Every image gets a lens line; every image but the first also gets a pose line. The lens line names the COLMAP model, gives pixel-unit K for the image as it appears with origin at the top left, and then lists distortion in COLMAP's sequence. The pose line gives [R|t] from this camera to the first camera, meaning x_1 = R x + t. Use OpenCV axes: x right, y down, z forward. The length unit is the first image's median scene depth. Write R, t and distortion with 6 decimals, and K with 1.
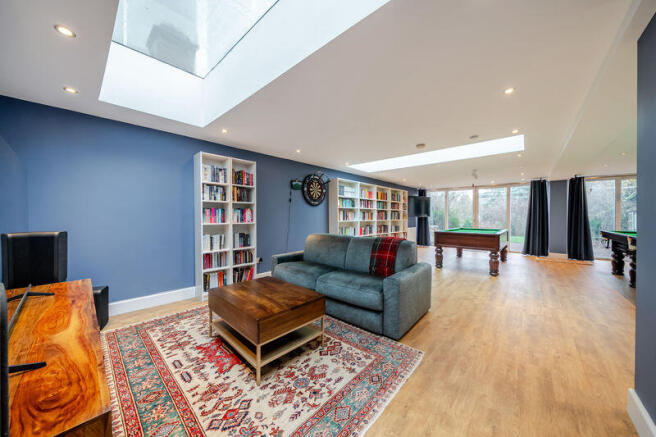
lens RADIAL K [[228.4, 0, 321.5], [0, 228.4, 217.3], [0, 0, 1]] dist [-0.008682, -0.000106]
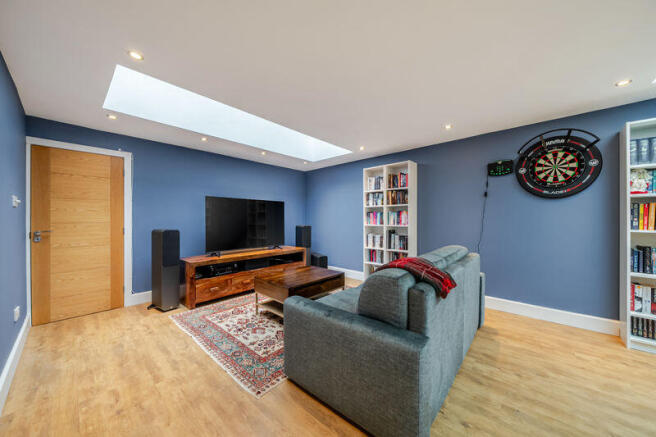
lens RADIAL K [[228.4, 0, 321.7], [0, 228.4, 220.7], [0, 0, 1]] dist [-0.008682, -0.000106]
pose [[0.009109, 0.006940, -0.999934, 0.726405], [-0.001673, 0.999975, 0.006925, -0.002977], [0.999957, 0.001610, 0.009121, 0.722862]]
